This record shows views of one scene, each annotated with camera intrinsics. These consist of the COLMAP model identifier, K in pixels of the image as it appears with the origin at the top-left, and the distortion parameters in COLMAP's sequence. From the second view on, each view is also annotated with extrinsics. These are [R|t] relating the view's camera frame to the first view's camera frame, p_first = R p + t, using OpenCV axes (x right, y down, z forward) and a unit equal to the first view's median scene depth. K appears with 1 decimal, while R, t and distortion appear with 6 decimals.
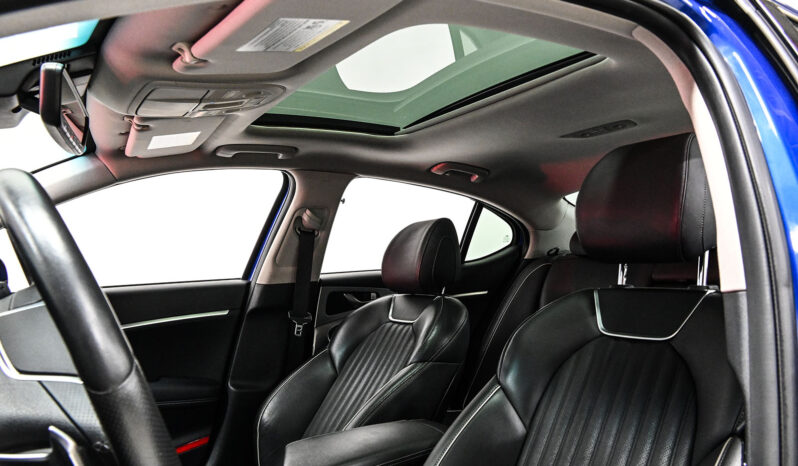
lens RADIAL K [[600.7, 0, 399.0], [0, 600.7, 233.0], [0, 0, 1]] dist [0.000711, -0.008493]
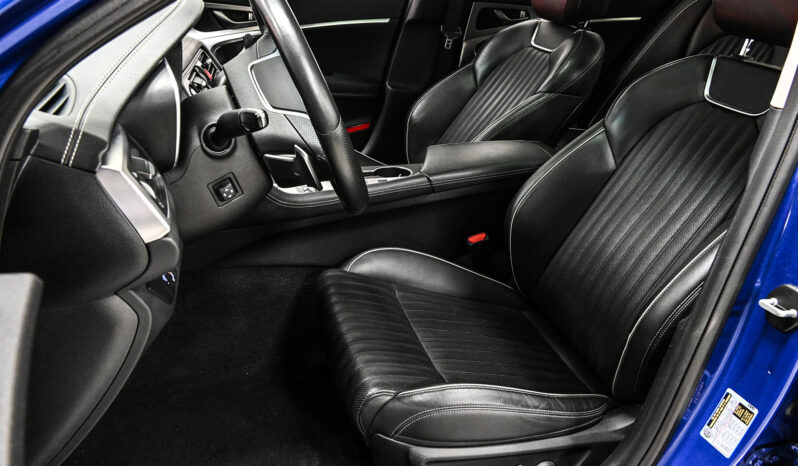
lens RADIAL K [[600.7, 0, 399.0], [0, 600.7, 233.0], [0, 0, 1]] dist [0.000711, -0.008493]
pose [[0.963561, 0.178467, -0.199249, 0.033129], [-0.056455, 0.863790, 0.500680, -0.098116], [0.261464, -0.471187, 0.842389, -0.149506]]
